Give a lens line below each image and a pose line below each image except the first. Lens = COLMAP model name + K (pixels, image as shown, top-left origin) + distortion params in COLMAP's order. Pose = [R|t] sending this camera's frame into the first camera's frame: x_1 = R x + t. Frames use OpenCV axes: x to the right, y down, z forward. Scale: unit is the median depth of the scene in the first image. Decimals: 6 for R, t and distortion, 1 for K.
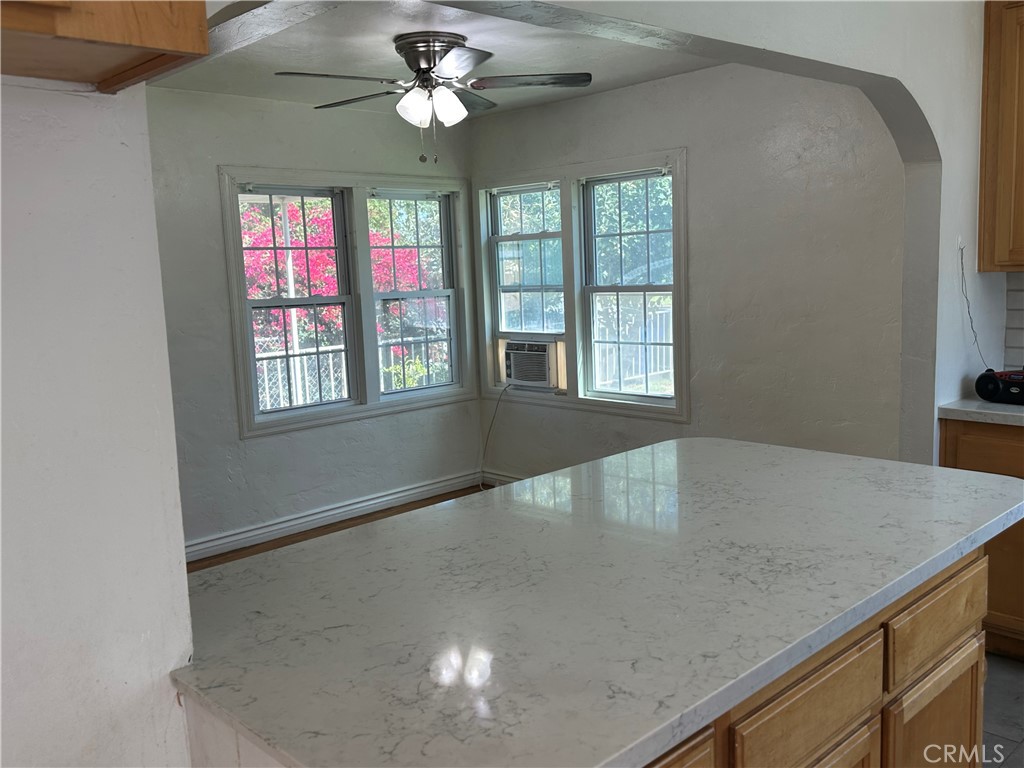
lens RADIAL K [[903.7, 0, 513.8], [0, 903.7, 383.2], [0, 0, 1]] dist [0.054652, -0.023986]
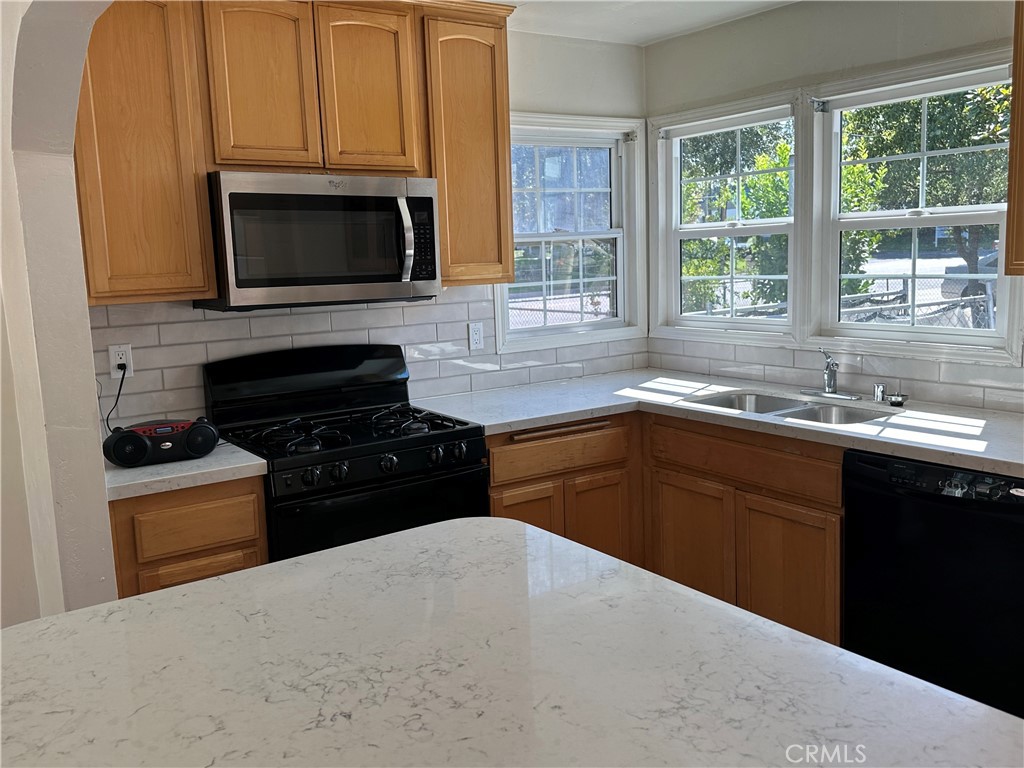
lens RADIAL K [[903.7, 0, 510.8], [0, 903.7, 374.8], [0, 0, 1]] dist [0.054652, -0.023986]
pose [[0.151600, -0.106652, 0.982671, -0.316386], [0.168470, 0.982403, 0.080633, -0.102981], [-0.973979, 0.153326, 0.166900, 0.827533]]
